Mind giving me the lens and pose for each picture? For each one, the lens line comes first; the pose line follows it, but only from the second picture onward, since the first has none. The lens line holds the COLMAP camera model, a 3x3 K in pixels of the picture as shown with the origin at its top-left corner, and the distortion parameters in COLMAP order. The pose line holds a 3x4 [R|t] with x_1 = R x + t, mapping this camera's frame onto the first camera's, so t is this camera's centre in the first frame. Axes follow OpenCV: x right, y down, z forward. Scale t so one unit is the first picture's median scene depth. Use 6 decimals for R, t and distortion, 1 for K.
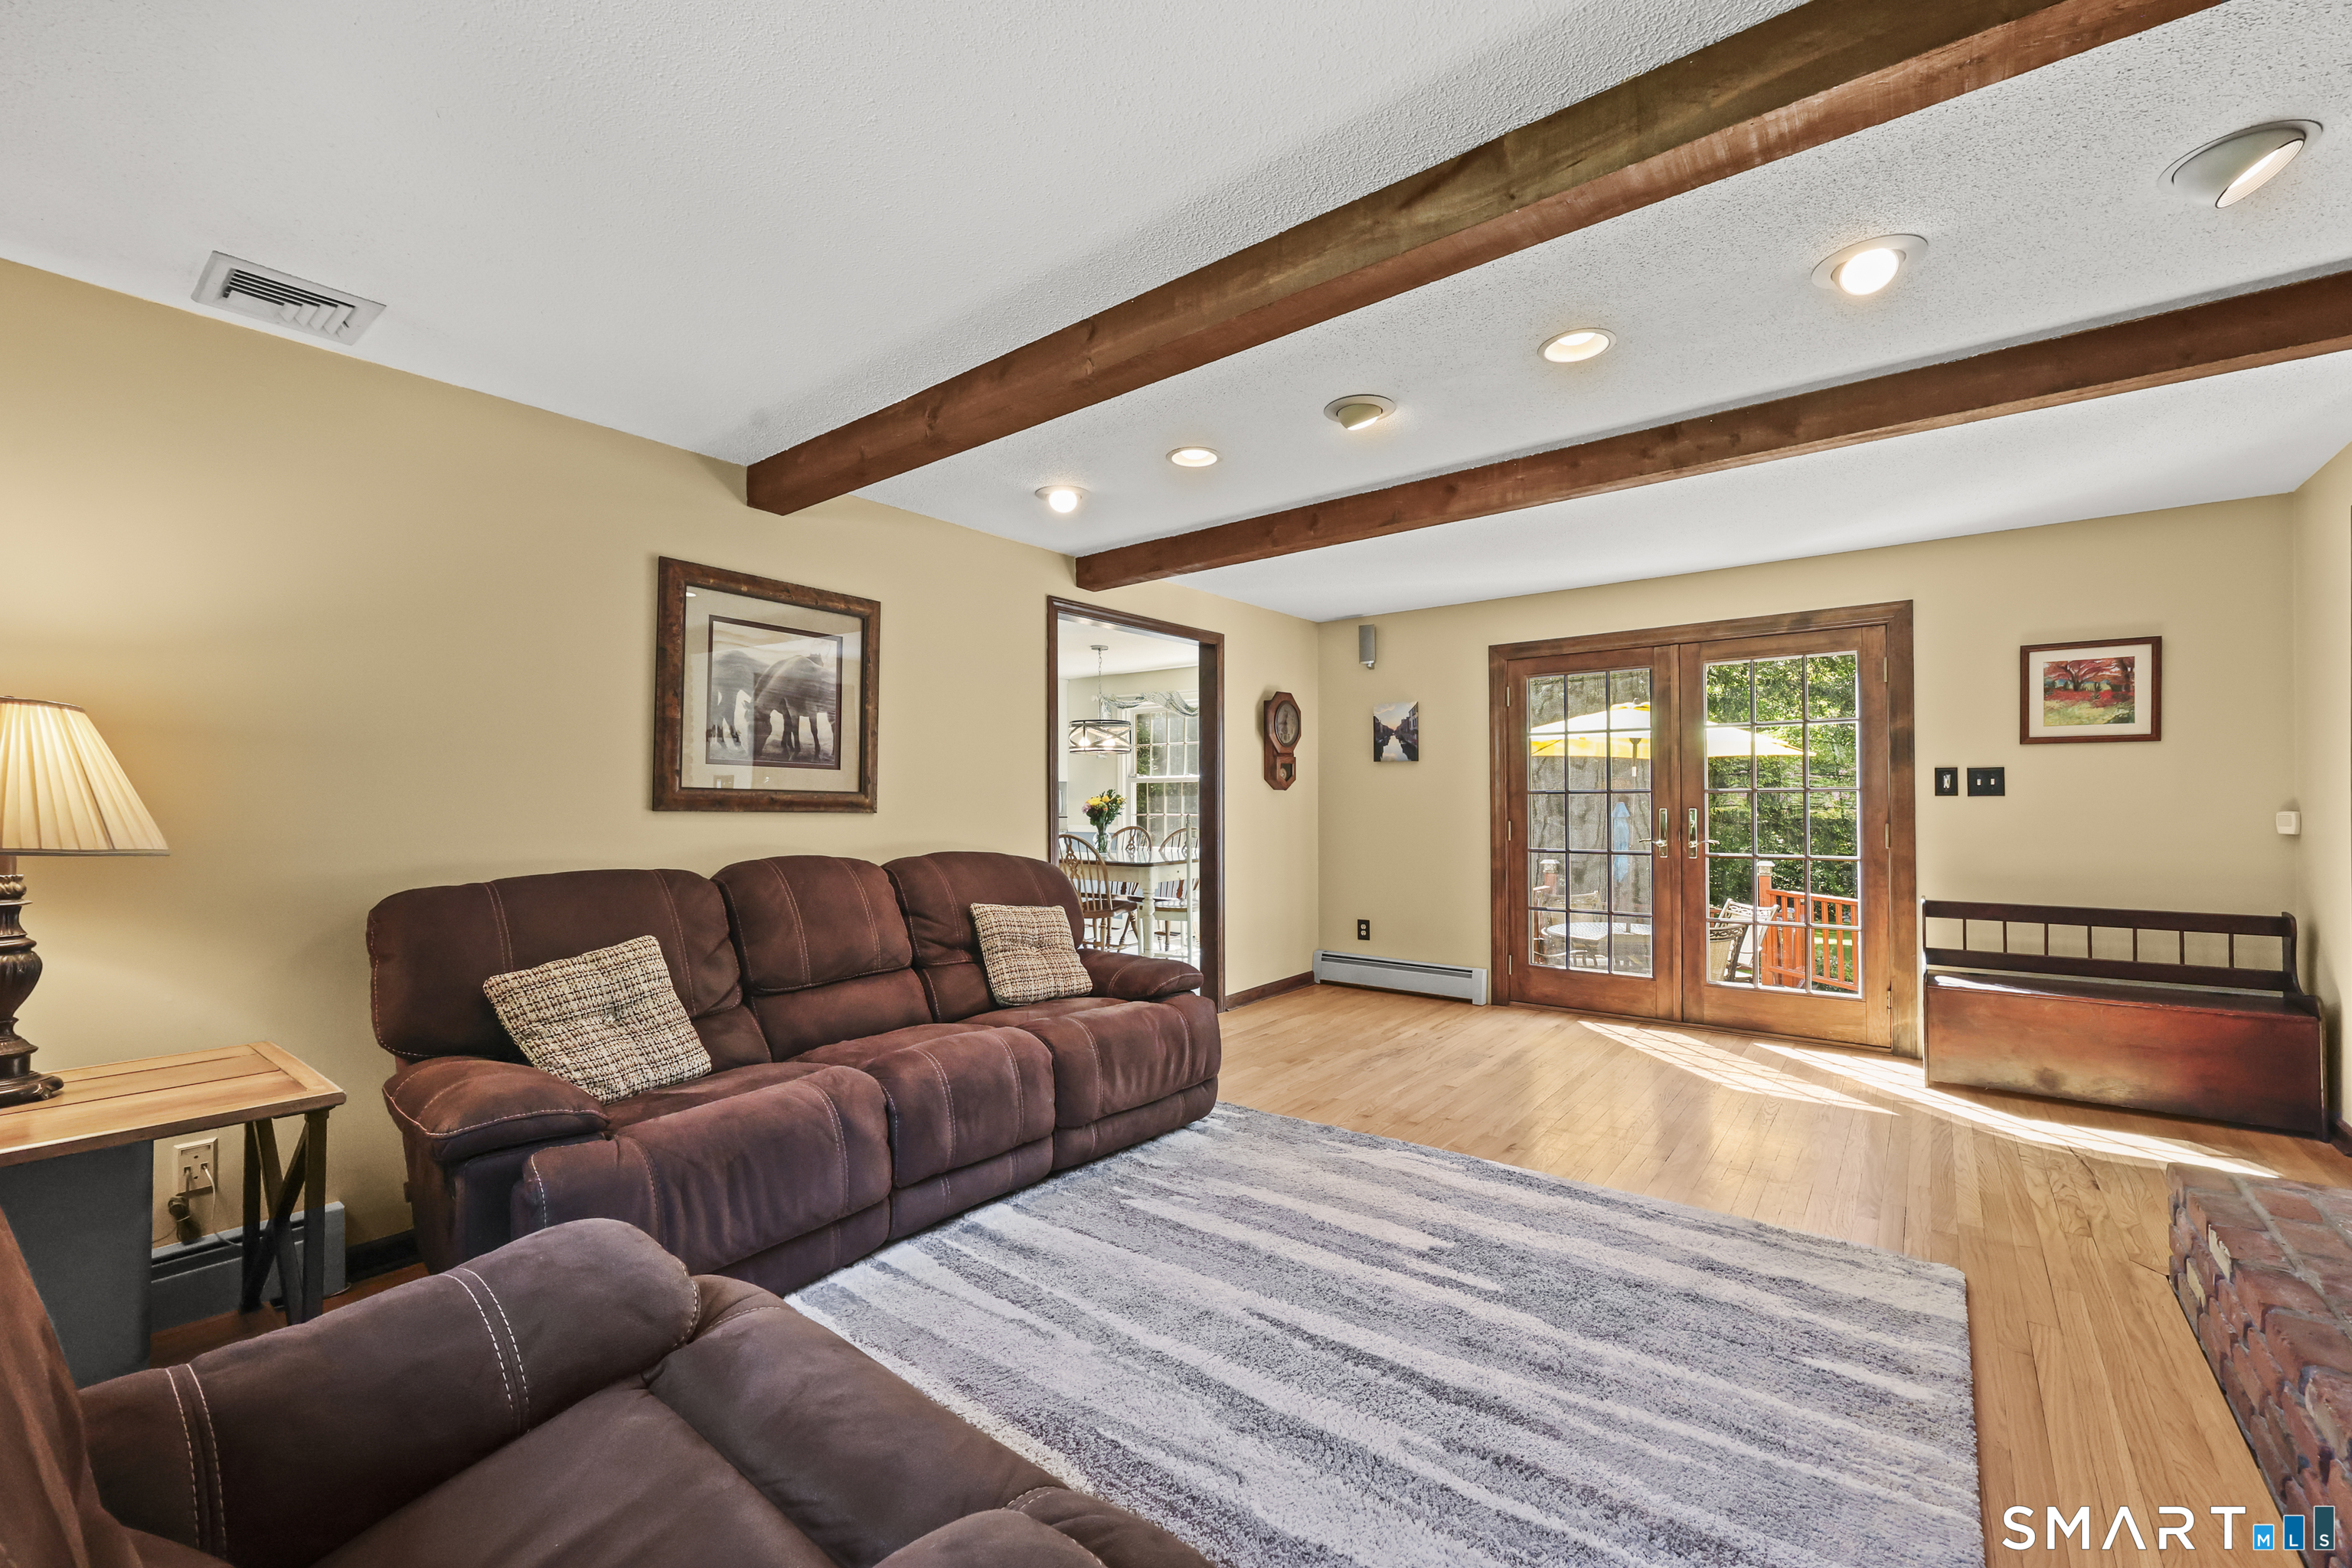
lens RADIAL K [[969.5, 0, 1179.2], [0, 969.5, 798.3], [0, 0, 1]] dist [0.002499, 0.000123]
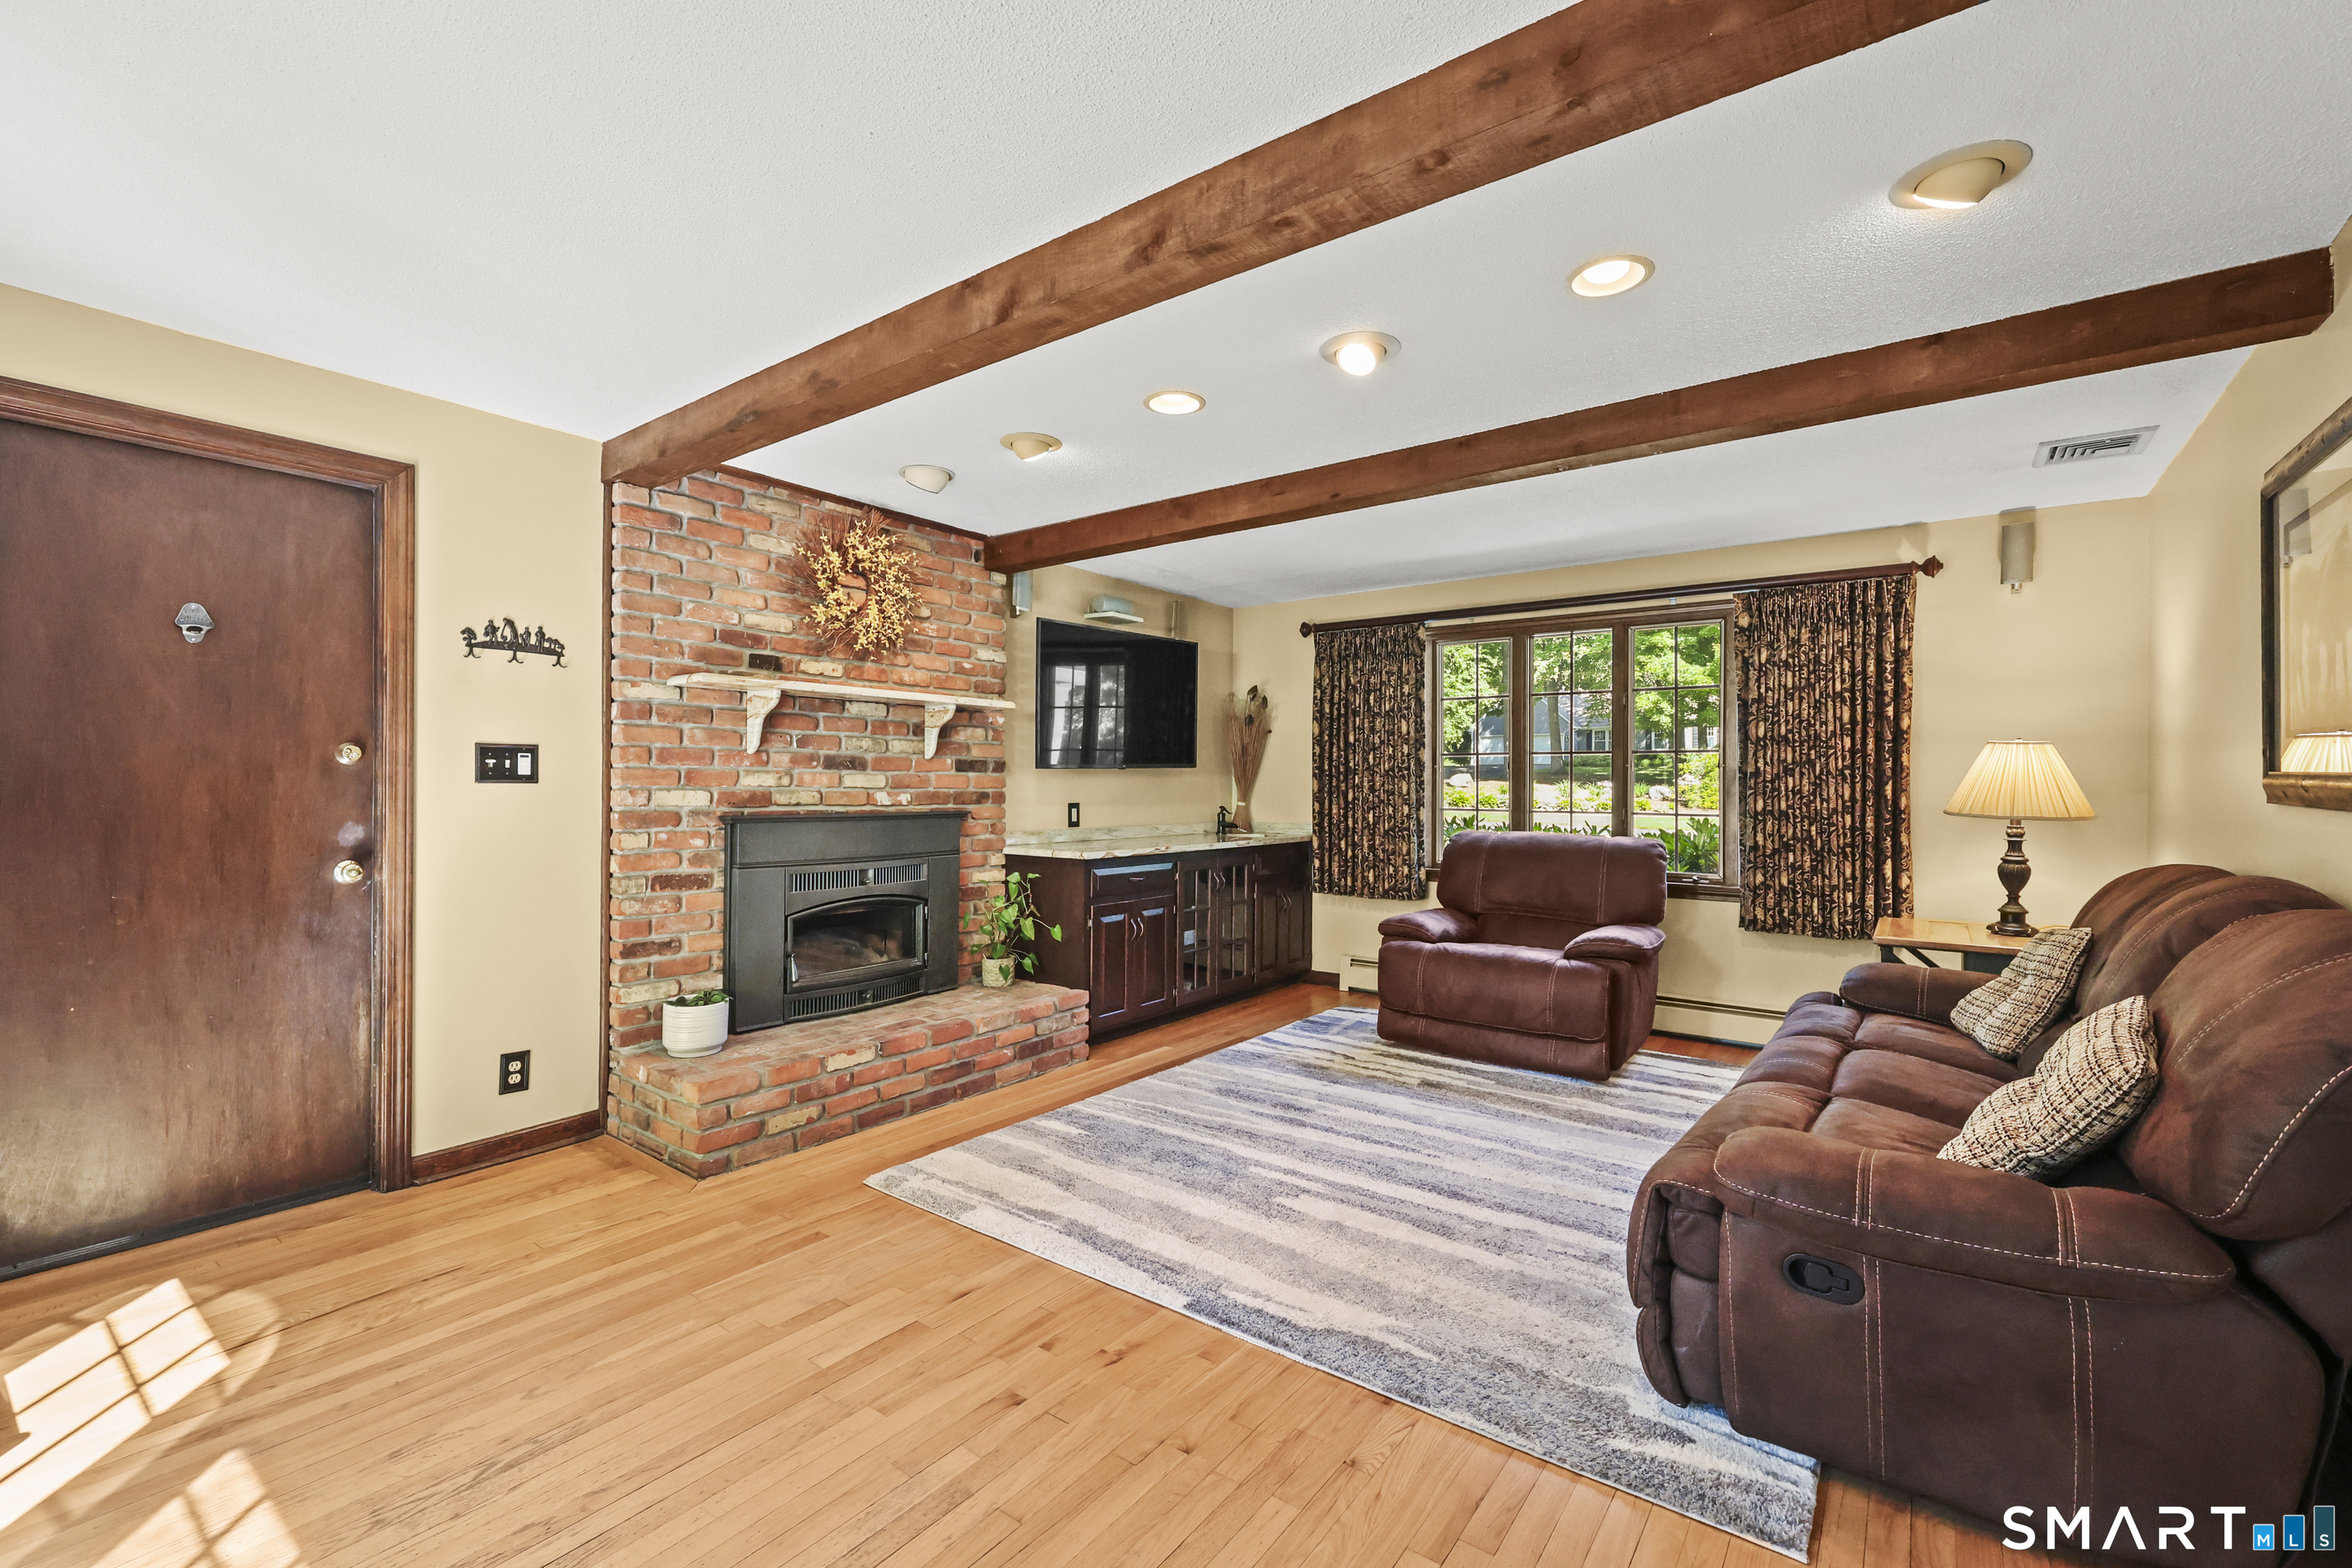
lens RADIAL K [[992.5, 0, 1176.0], [0, 992.5, 784.0], [0, 0, 1]] dist [0.001494, 0.000101]
pose [[-0.999963, -0.001041, -0.008488, 0.341294], [-0.001017, 0.999996, -0.002786, -0.000127], [0.008491, -0.002777, -0.999960, 1.782114]]
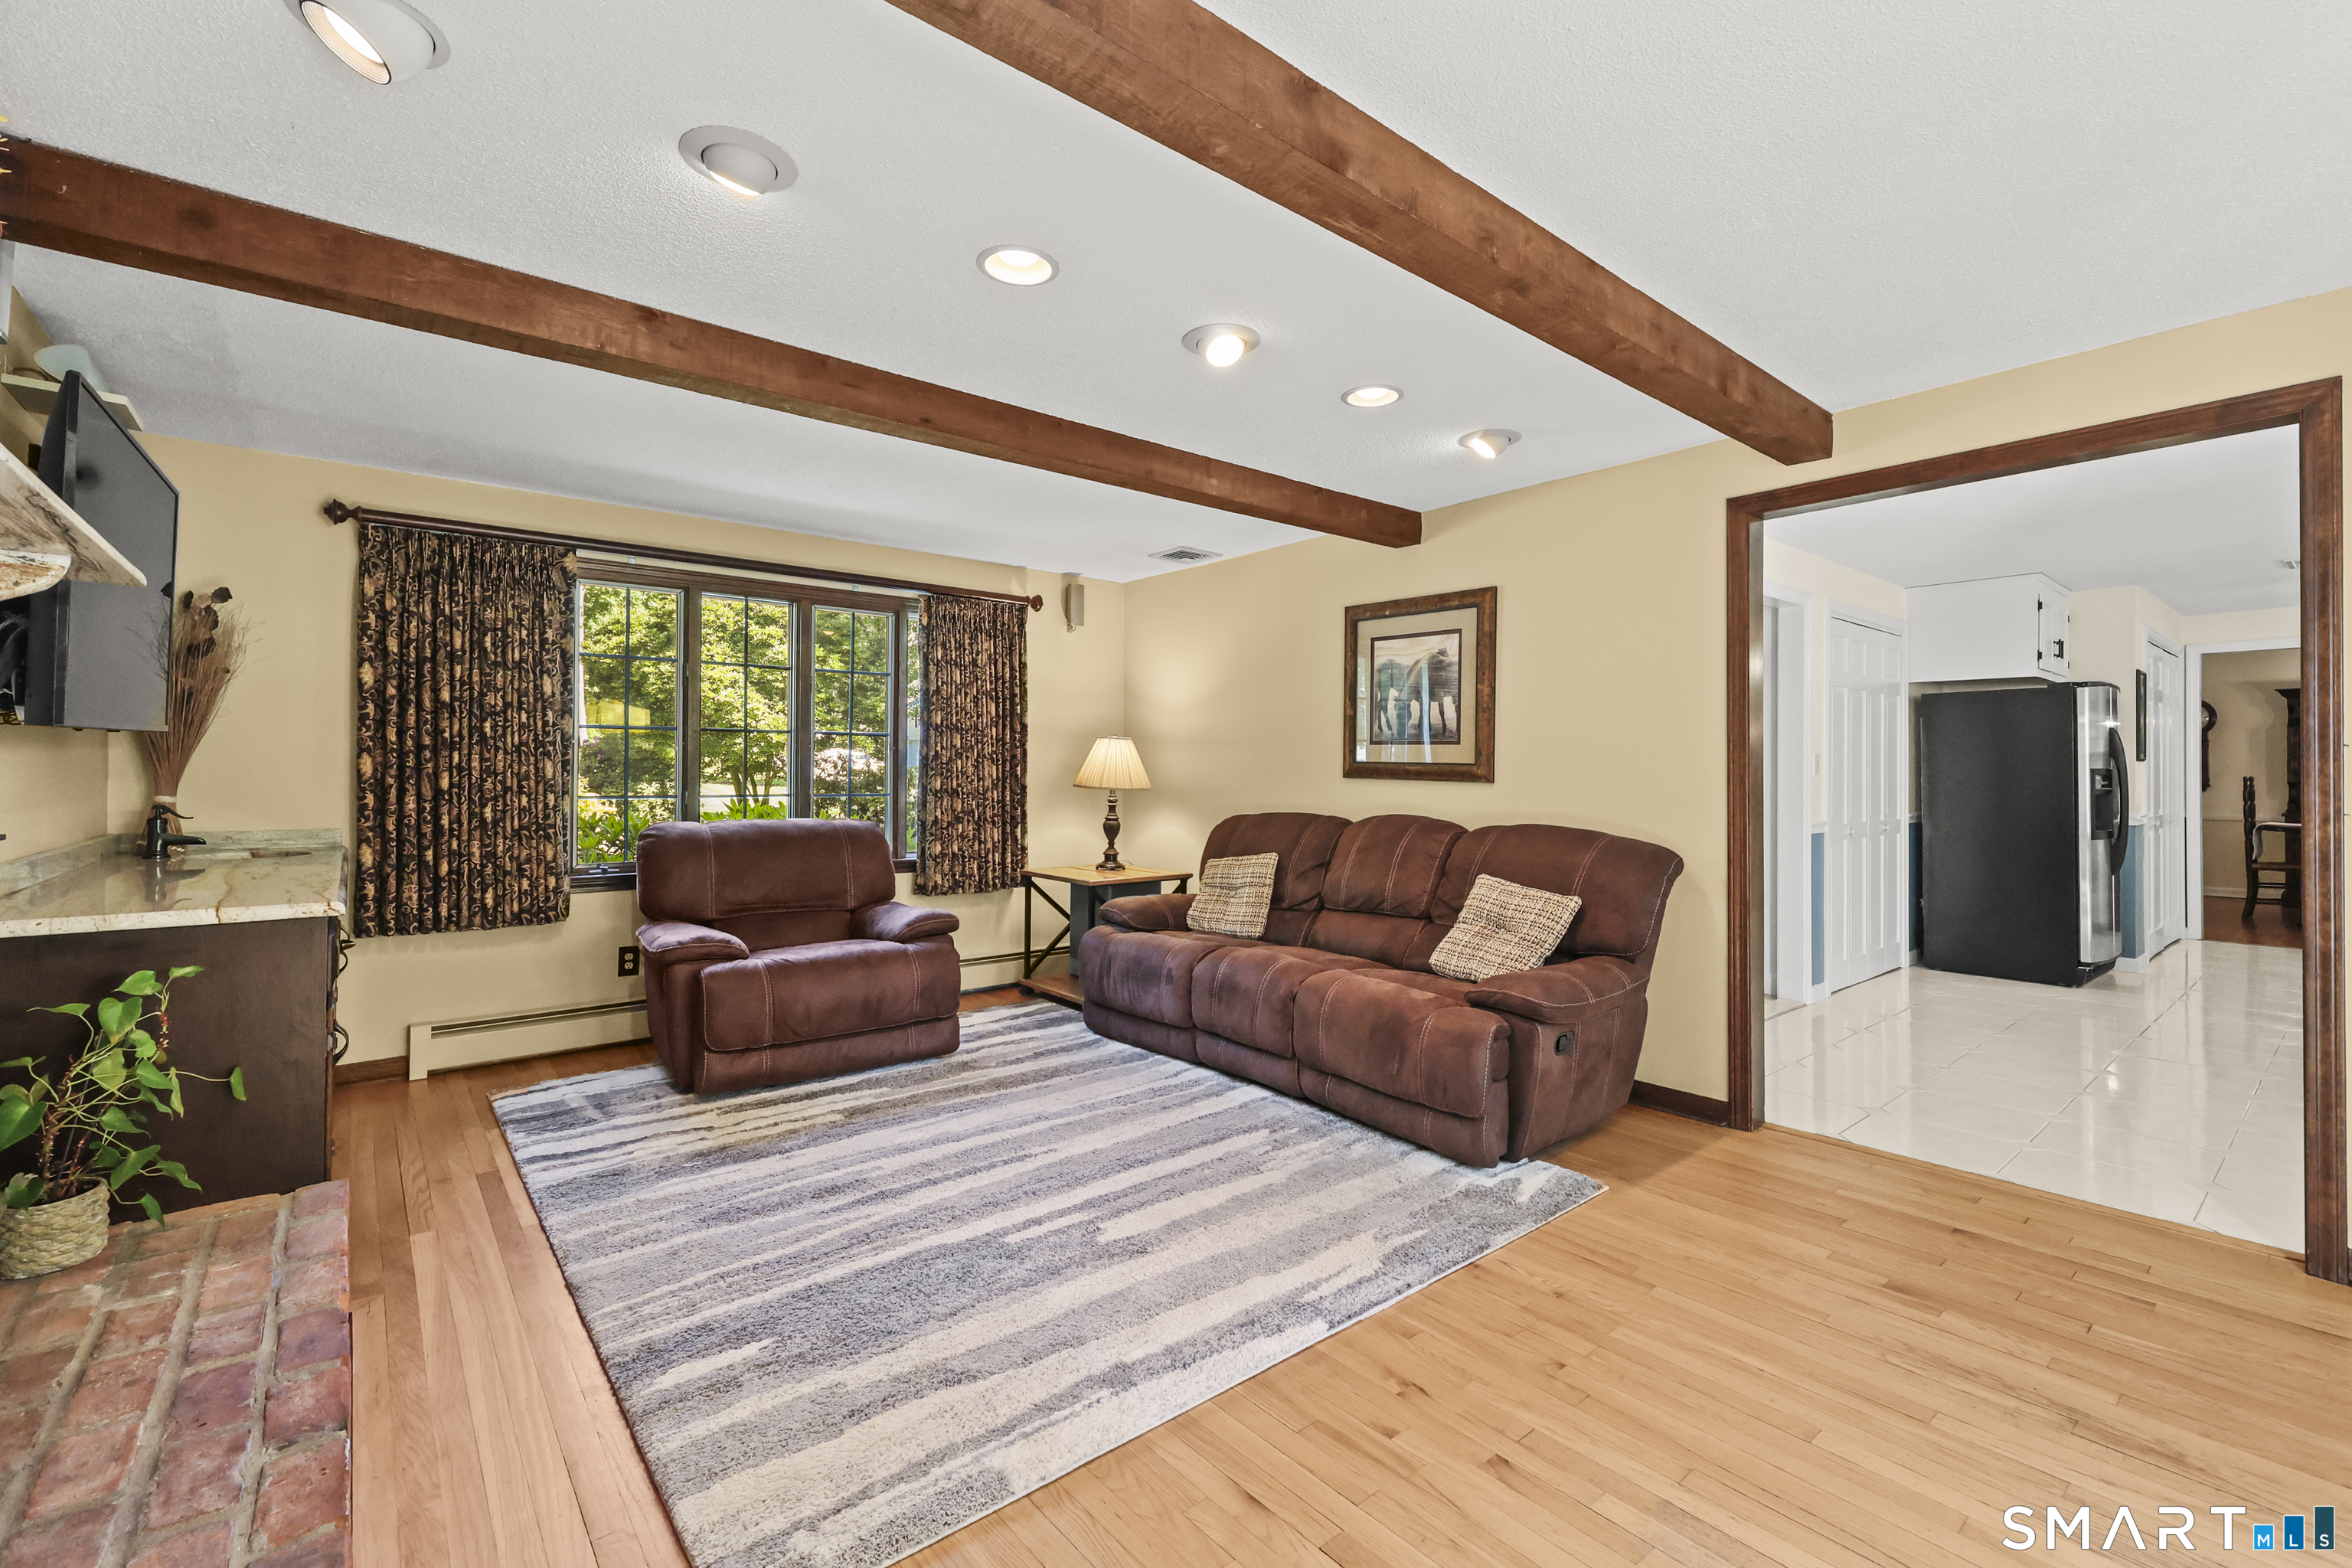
lens RADIAL K [[1017.8, 0, 1177.4], [0, 1017.8, 760.5], [0, 0, 1]] dist [0.003716, 0.000258]
pose [[-0.221616, -0.007776, -0.975103, 1.046894], [-0.000991, 0.999969, -0.007750, -0.000778], [0.975134, -0.000751, -0.221617, 1.092863]]
